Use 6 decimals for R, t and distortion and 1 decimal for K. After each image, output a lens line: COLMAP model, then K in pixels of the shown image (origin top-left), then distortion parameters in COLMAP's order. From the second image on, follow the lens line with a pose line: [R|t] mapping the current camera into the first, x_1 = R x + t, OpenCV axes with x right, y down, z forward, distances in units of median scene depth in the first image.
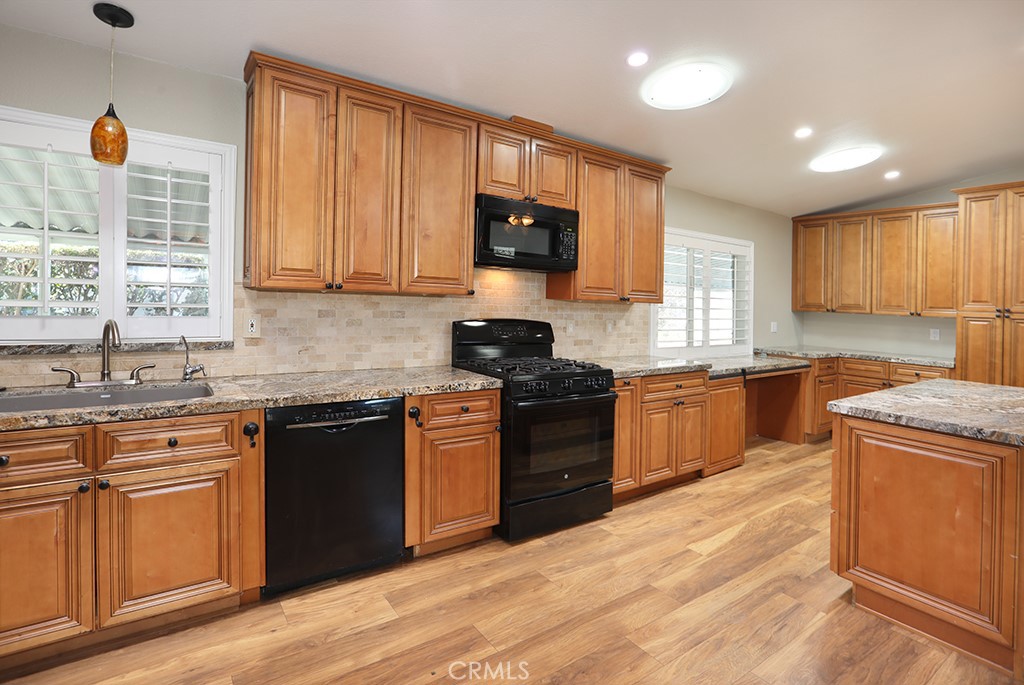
lens RADIAL K [[510.4, 0, 510.0], [0, 510.4, 293.6], [0, 0, 1]] dist [-0.050610, 0.018122]
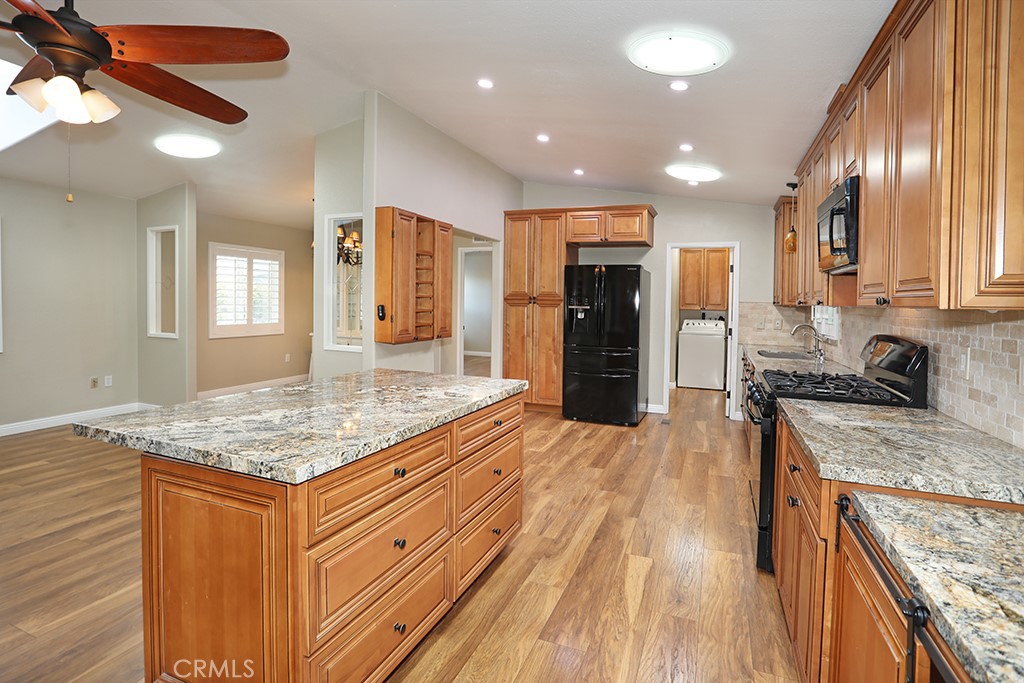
lens RADIAL K [[510.4, 0, 521.2], [0, 510.4, 347.5], [0, 0, 1]] dist [-0.050610, 0.018122]
pose [[-0.829256, 0.003387, -0.558859, 1.202293], [-0.037233, 0.997425, 0.061293, 0.058858], [0.557627, 0.071635, -0.826995, 1.791130]]
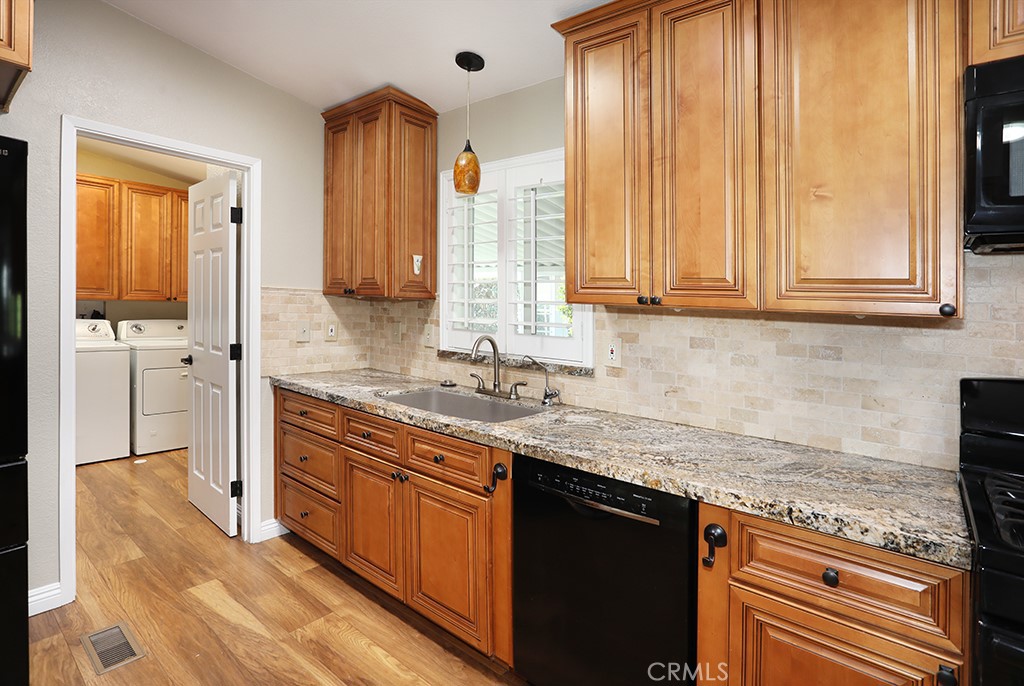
lens RADIAL K [[510.4, 0, 526.4], [0, 510.4, 307.9], [0, 0, 1]] dist [-0.050610, 0.018122]
pose [[0.279184, -0.015154, -0.960118, 0.258221], [-0.014999, 0.999685, -0.020140, 0.011097], [0.960121, 0.020024, 0.278868, 0.654944]]
